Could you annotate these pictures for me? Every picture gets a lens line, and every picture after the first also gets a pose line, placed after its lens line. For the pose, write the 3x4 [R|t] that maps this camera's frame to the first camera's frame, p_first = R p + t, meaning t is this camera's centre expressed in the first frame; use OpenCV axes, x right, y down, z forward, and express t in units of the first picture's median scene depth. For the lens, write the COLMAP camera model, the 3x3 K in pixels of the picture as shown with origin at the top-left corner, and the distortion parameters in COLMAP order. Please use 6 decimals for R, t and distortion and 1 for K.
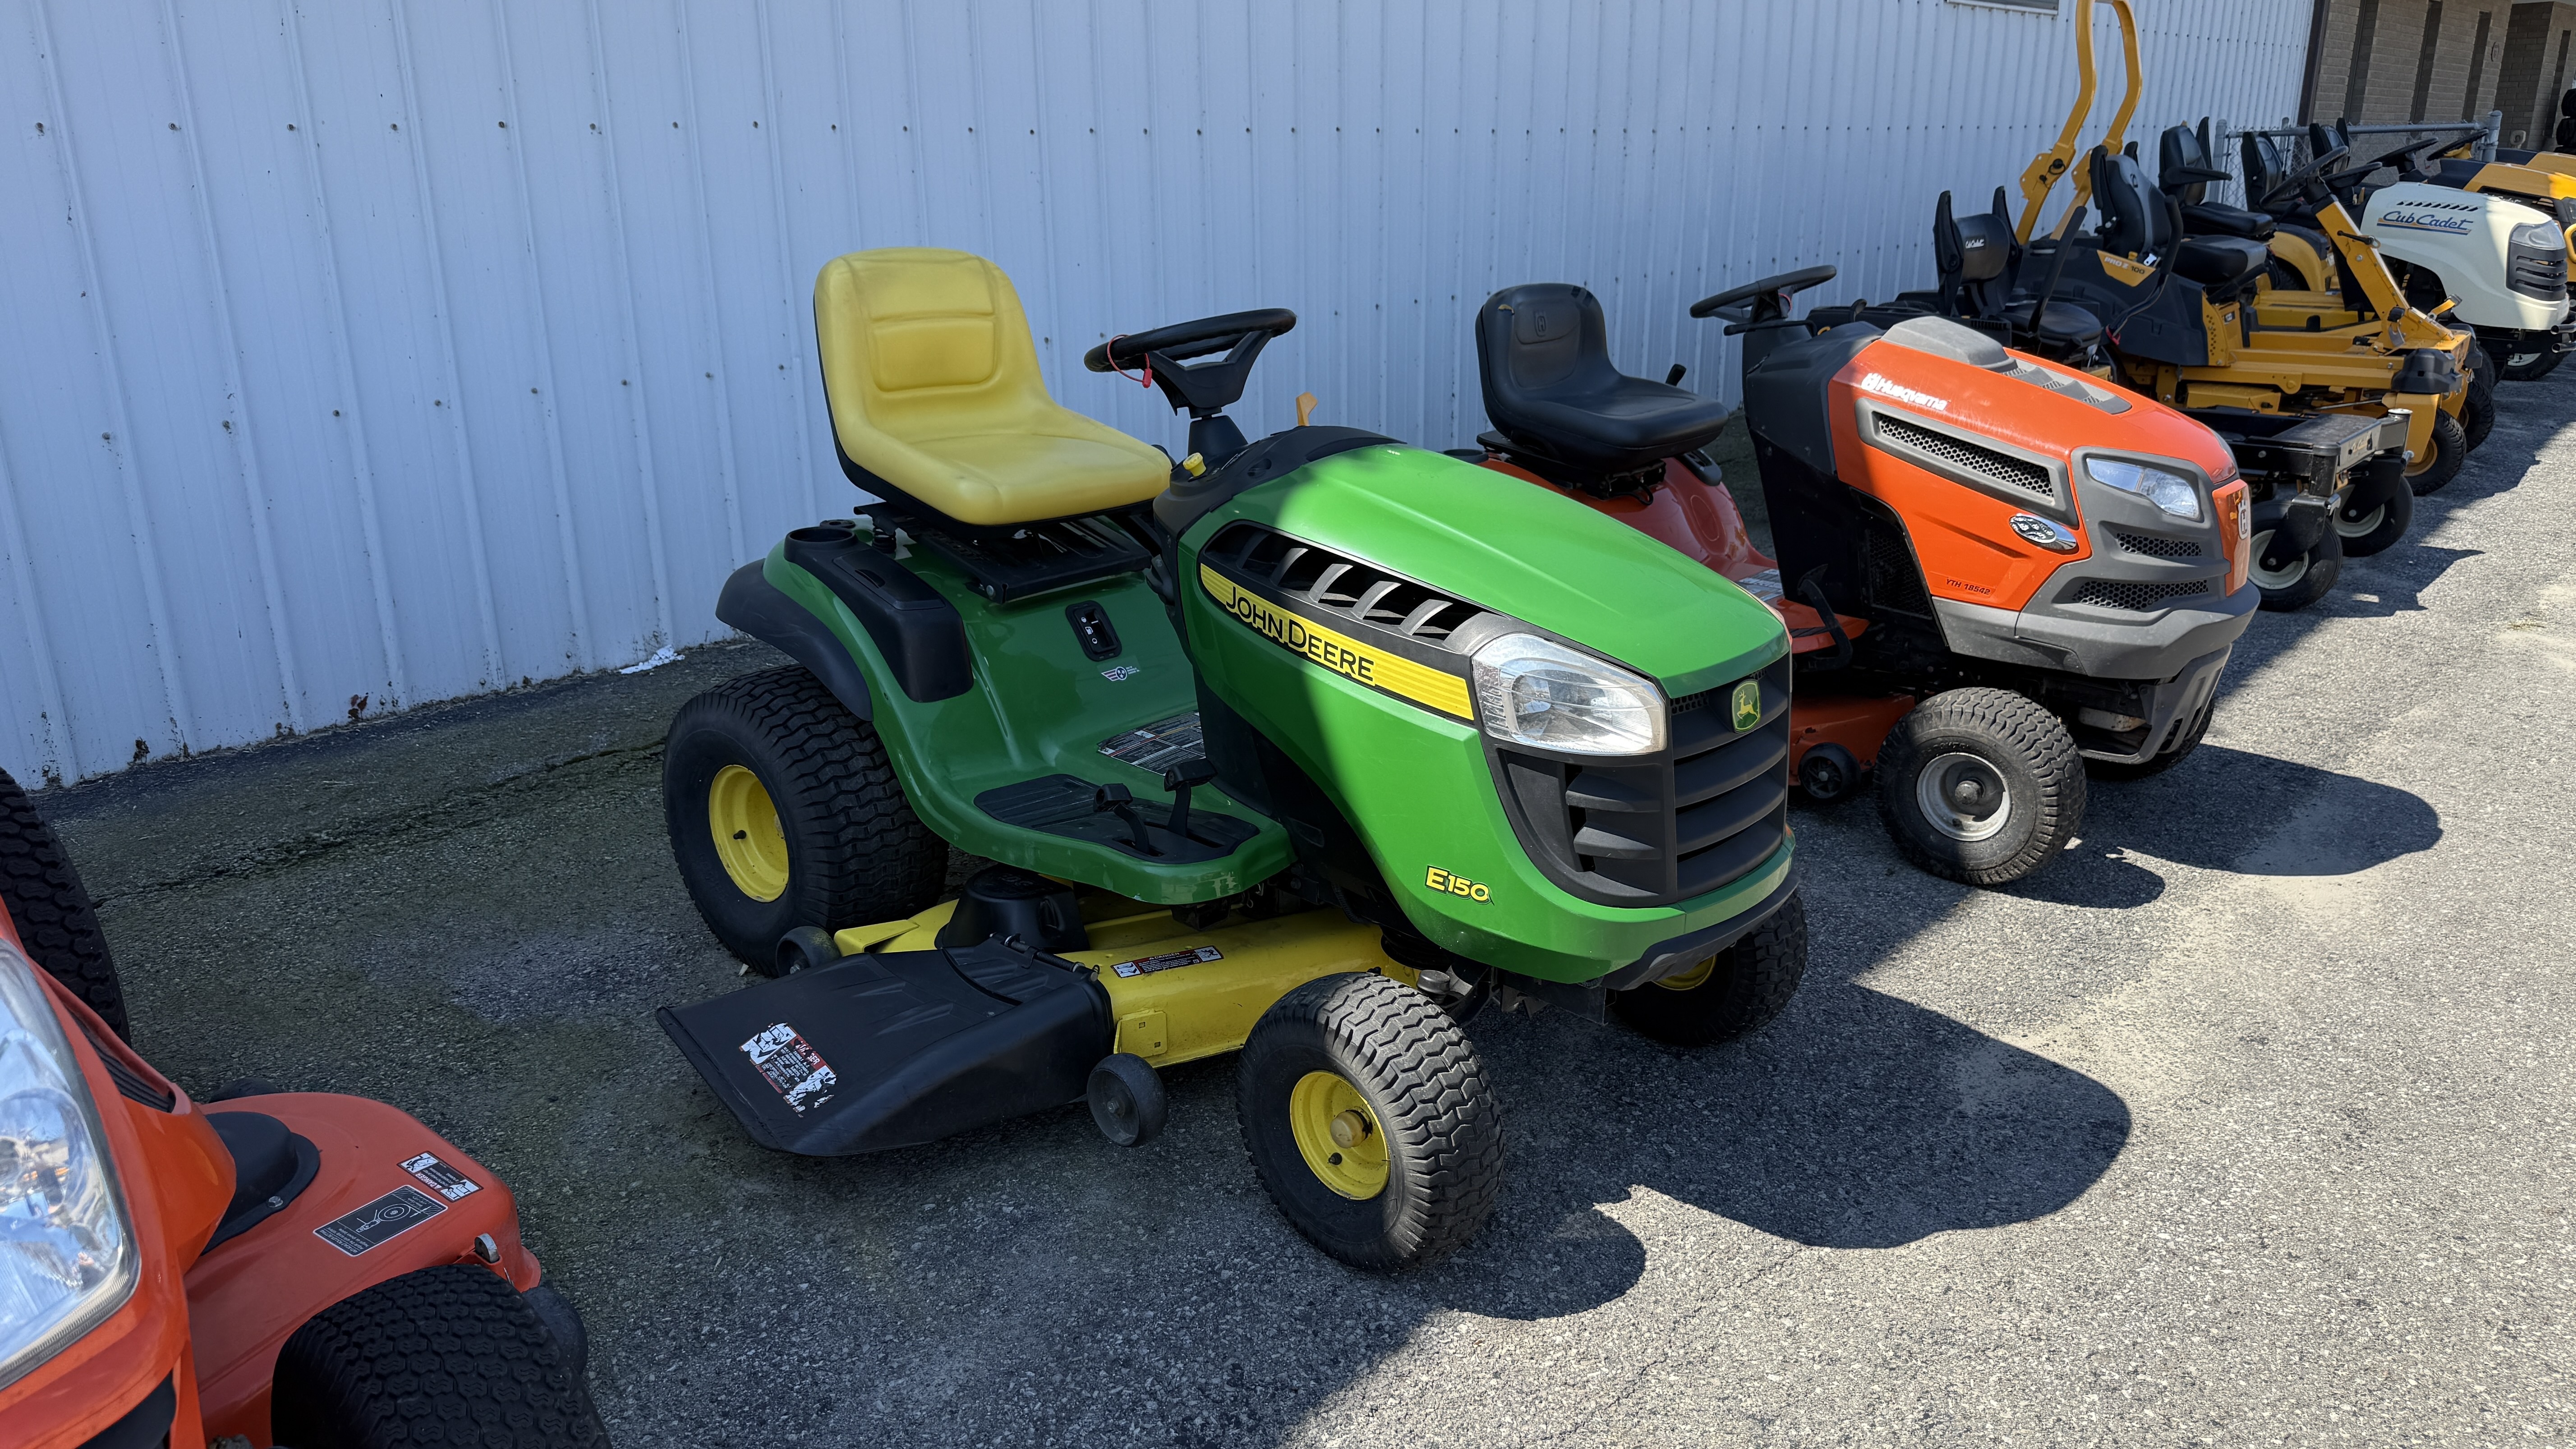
lens RADIAL K [[1815.8, 0, 1277.8], [0, 1815.8, 699.8], [0, 0, 1]] dist [0.035206, -0.064036]
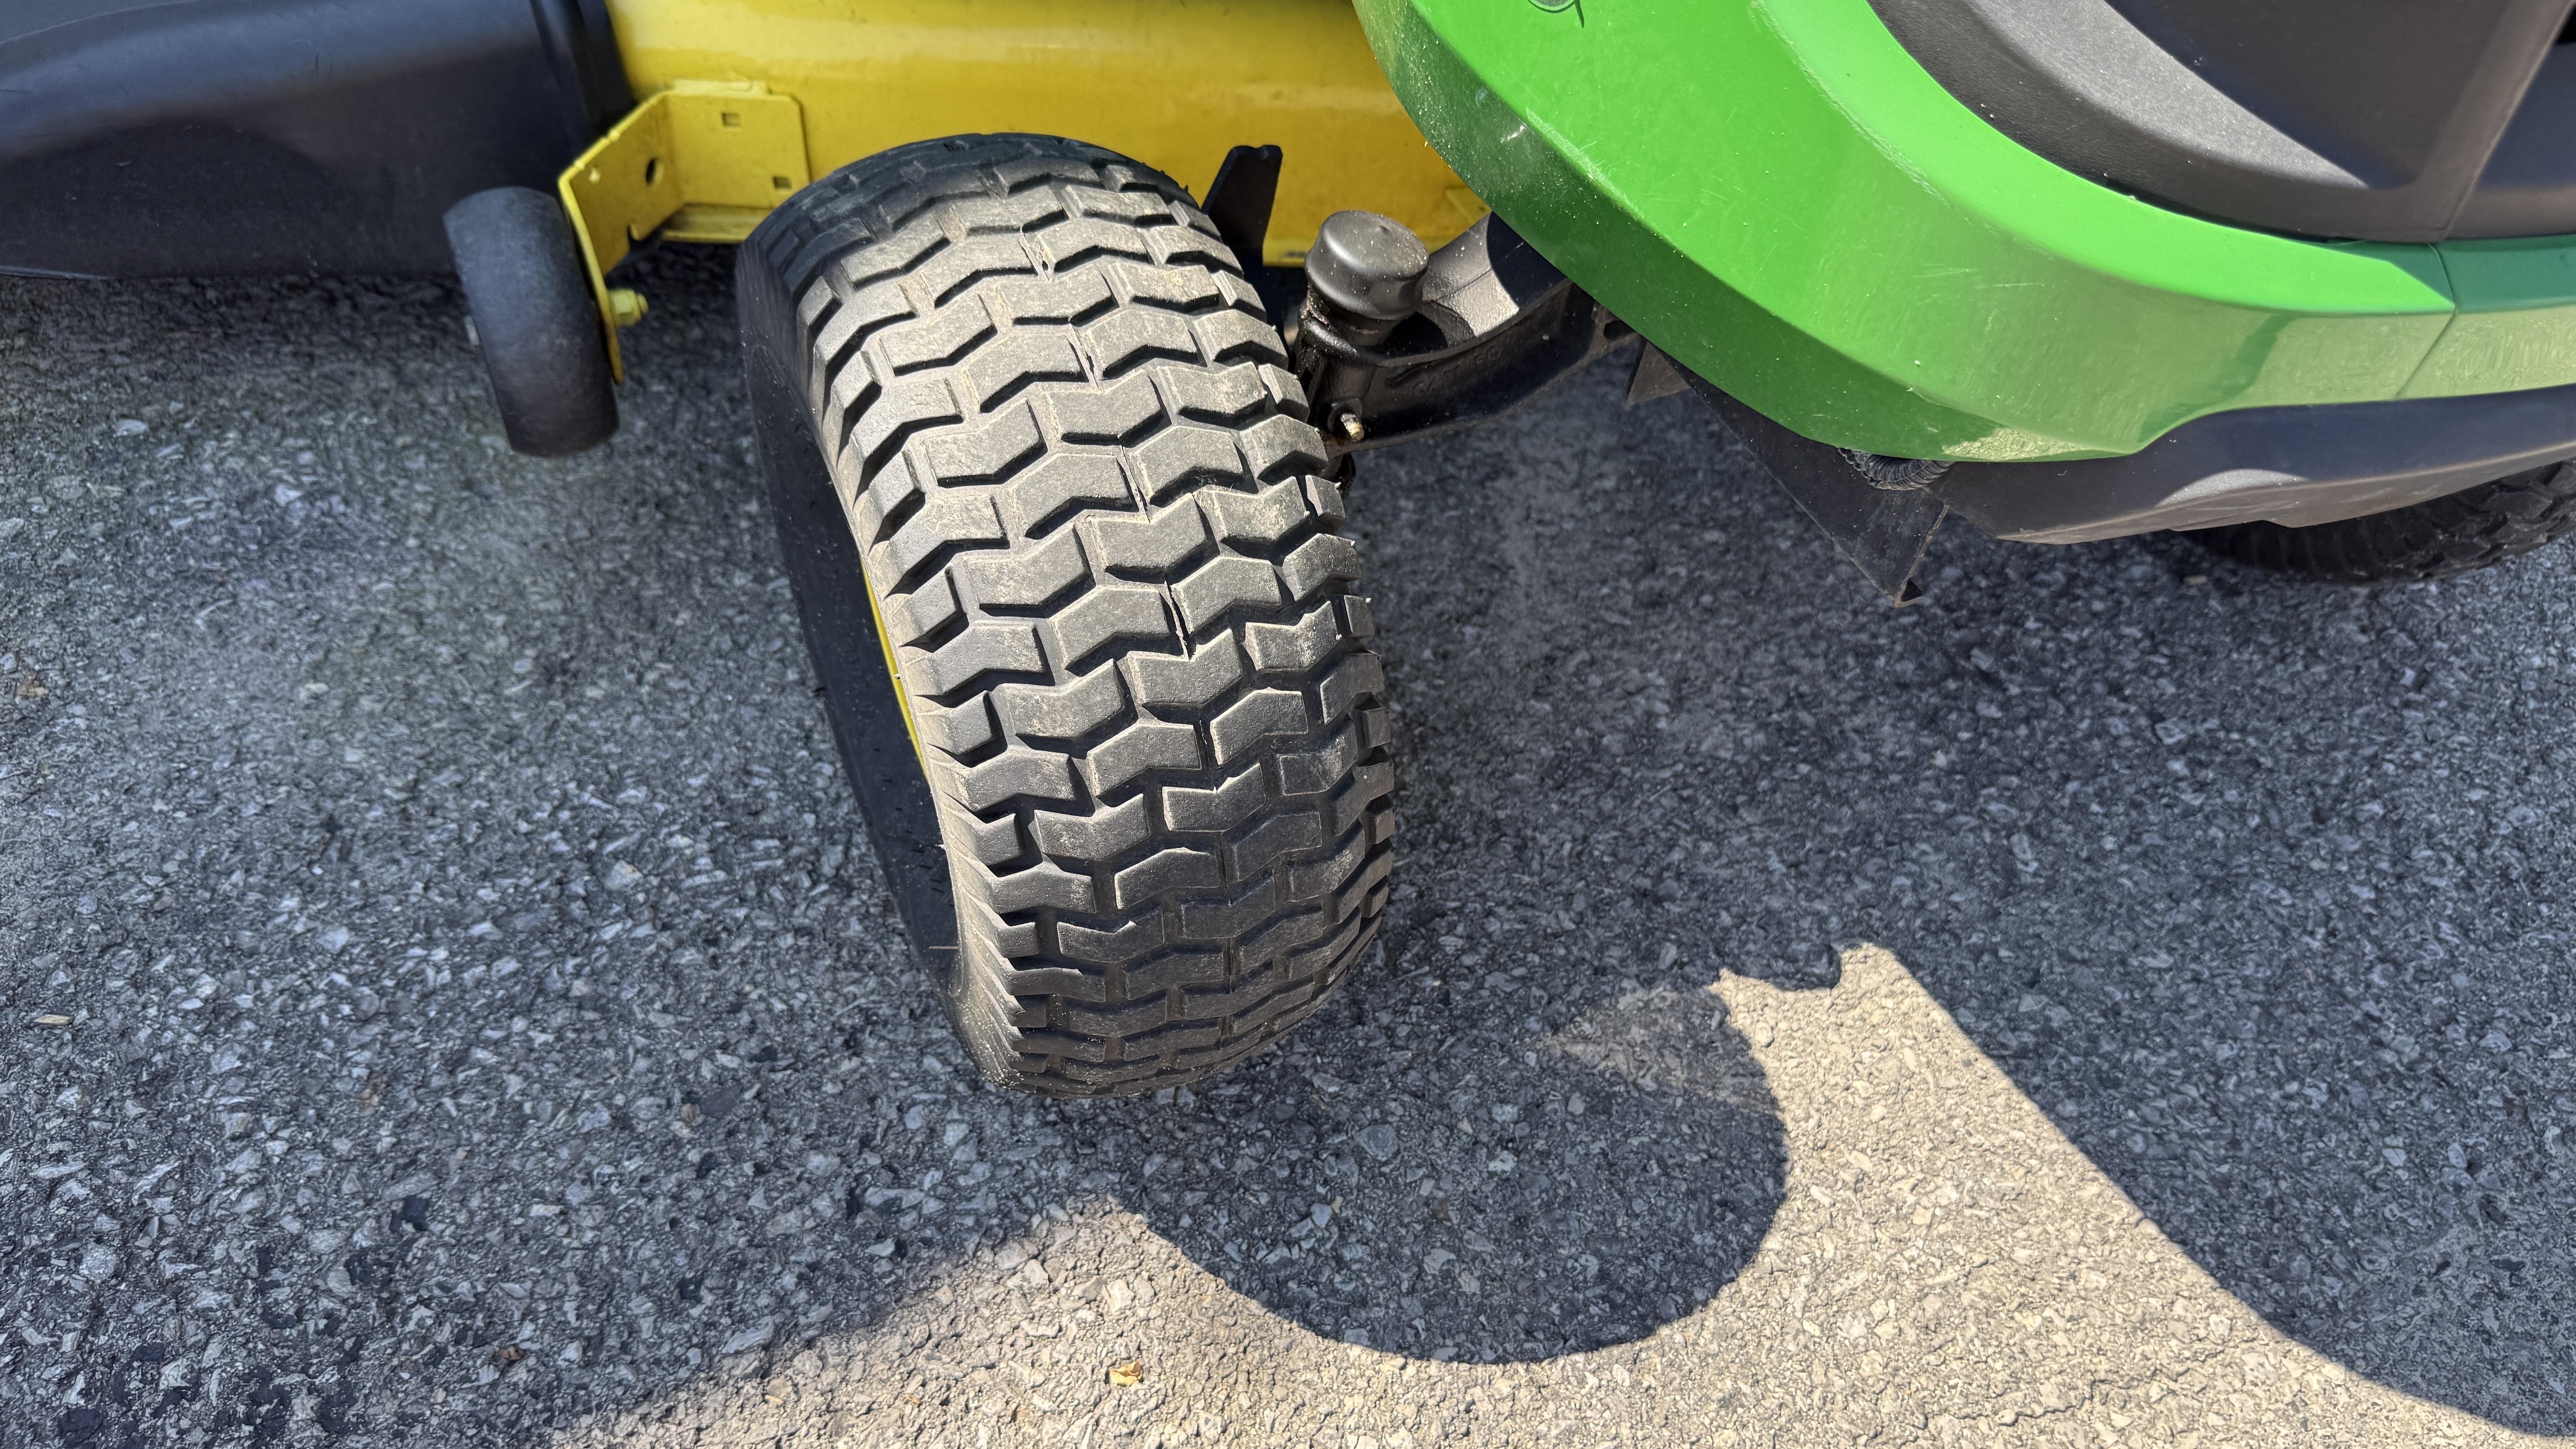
lens RADIAL K [[1815.8, 0, 1293.1], [0, 1815.8, 701.8], [0, 0, 1]] dist [0.035206, -0.064036]
pose [[0.932799, 0.321802, -0.162261, 0.135134], [-0.198641, 0.834744, 0.513560, 0.066477], [0.300711, -0.446817, 0.842572, 0.694258]]
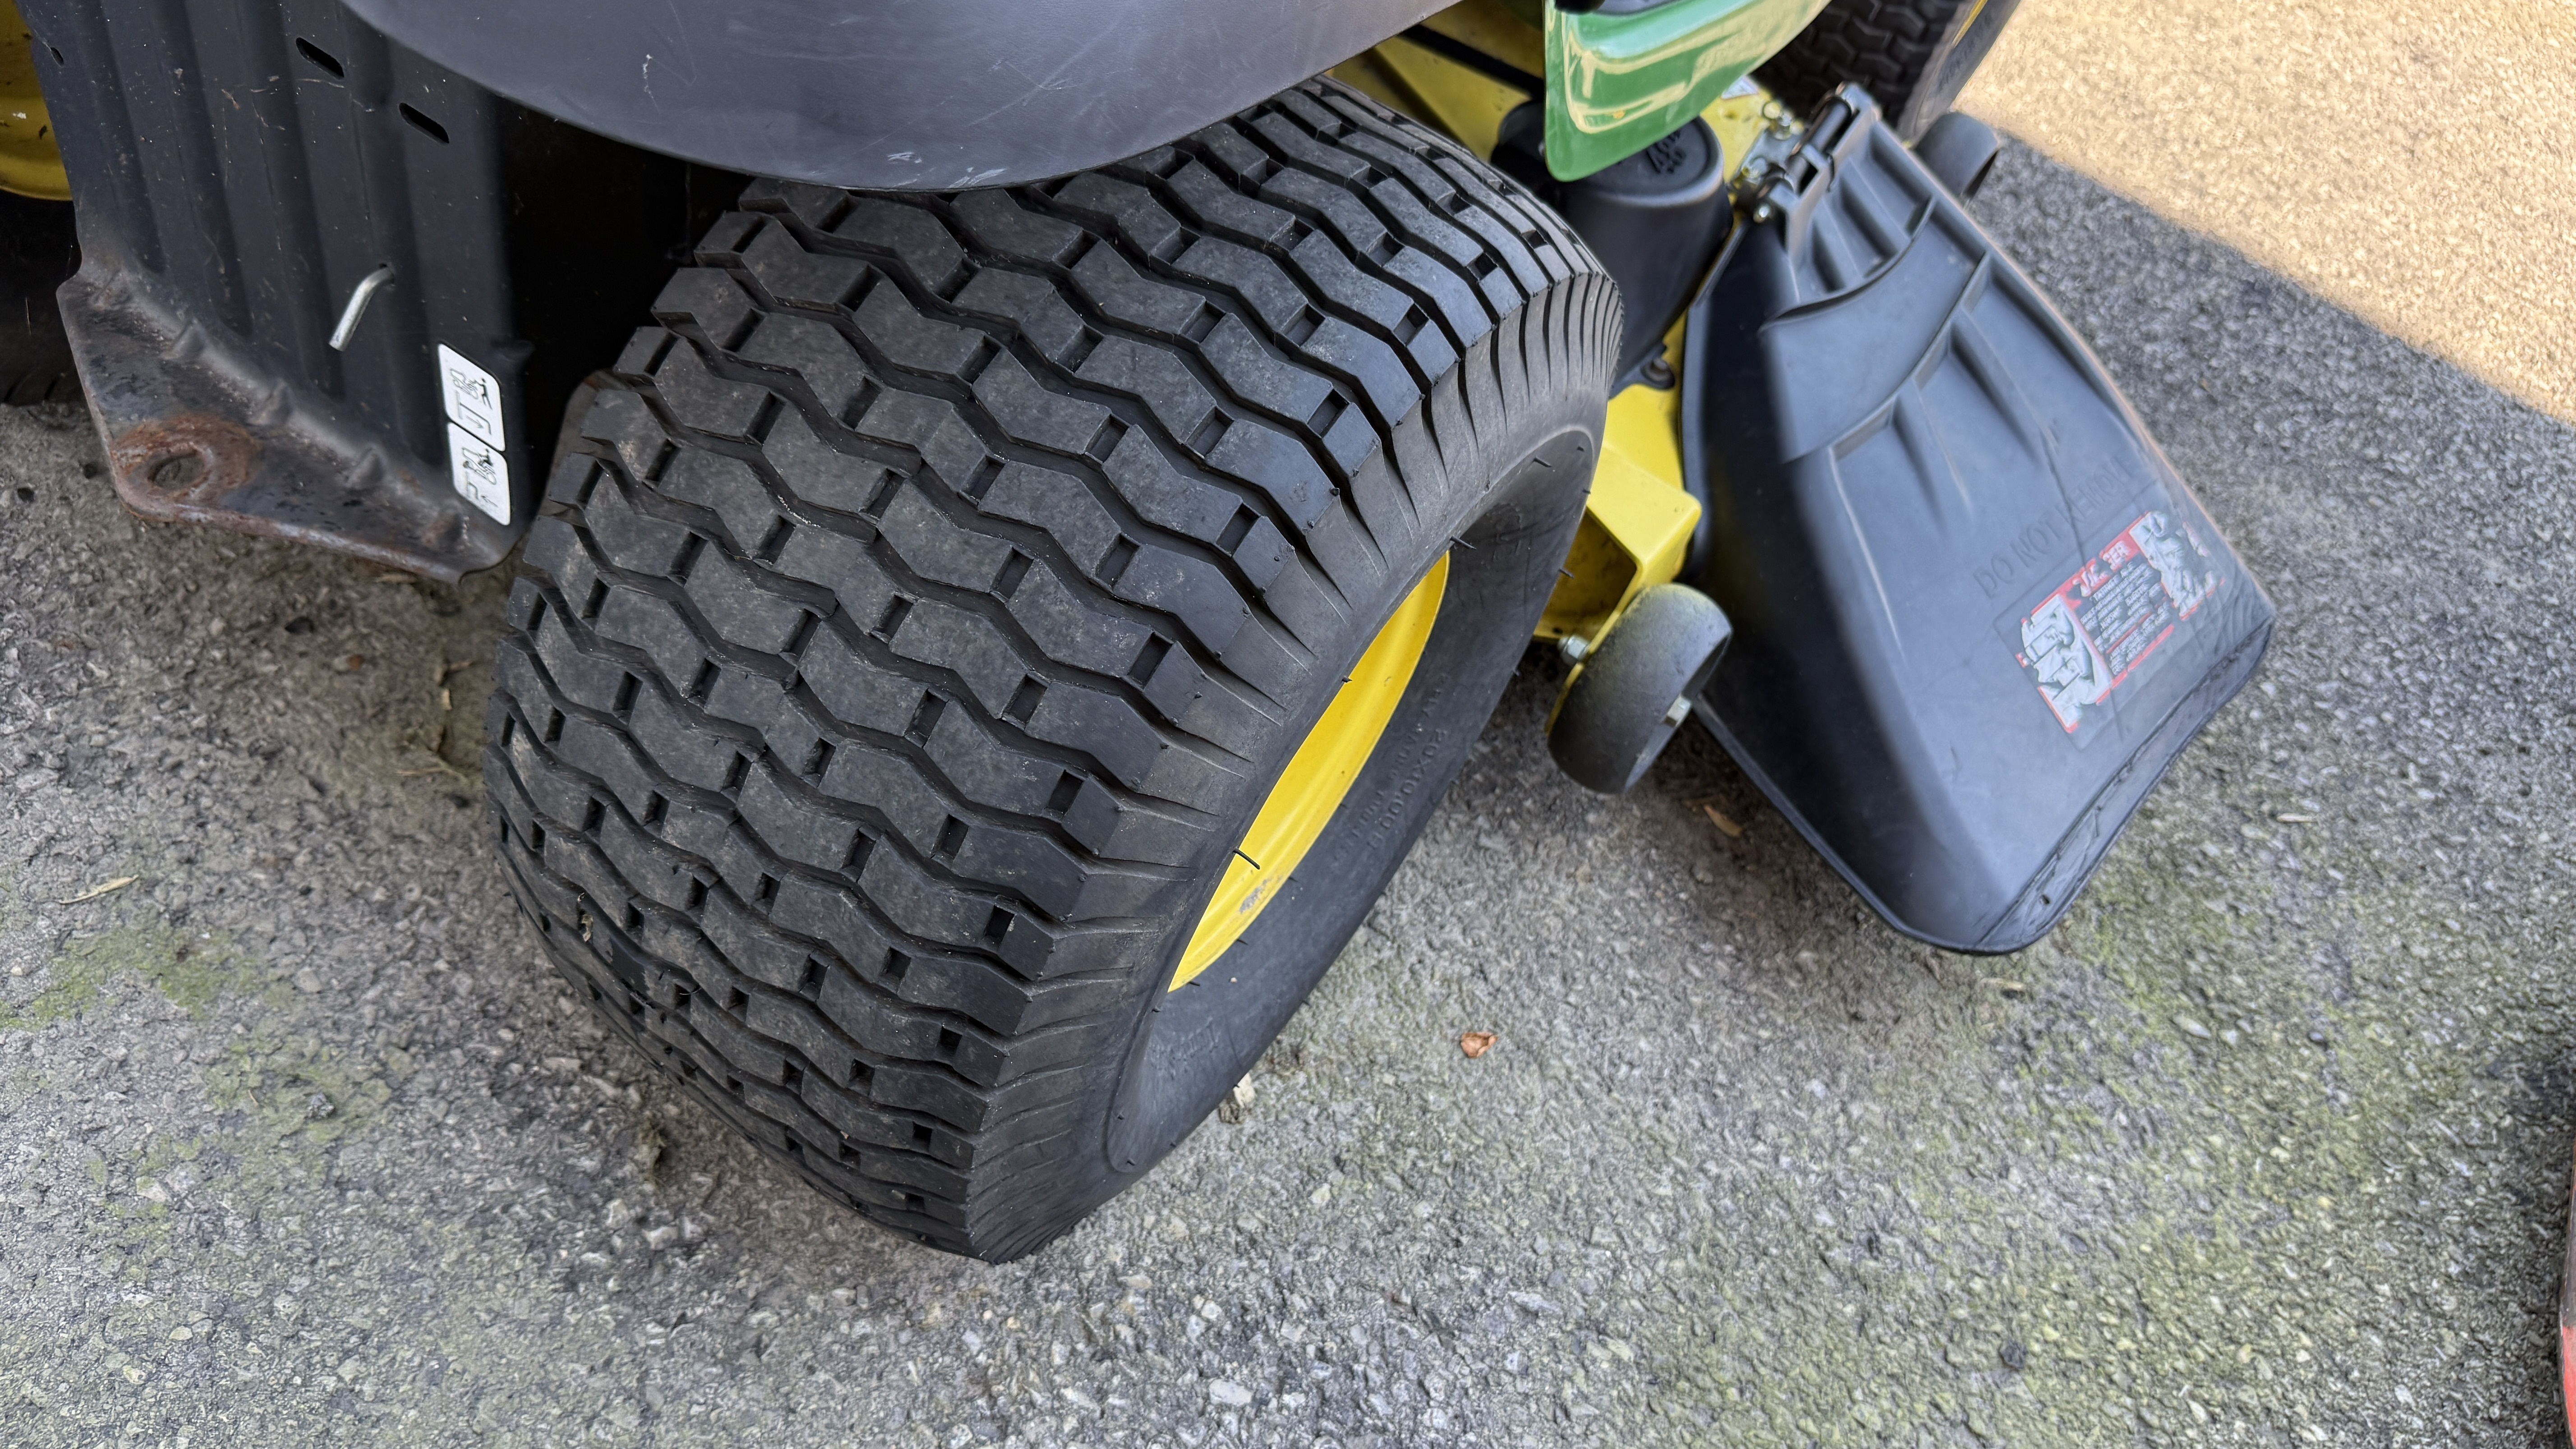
lens RADIAL K [[1815.8, 0, 1283.1], [0, 1815.8, 726.0], [0, 0, 1]] dist [0.035206, -0.064036]
pose [[-0.141444, -0.784011, 0.604417, -0.537489], [0.115278, 0.593357, 0.796642, -0.171426], [-0.983211, 0.182356, 0.006453, 1.207395]]
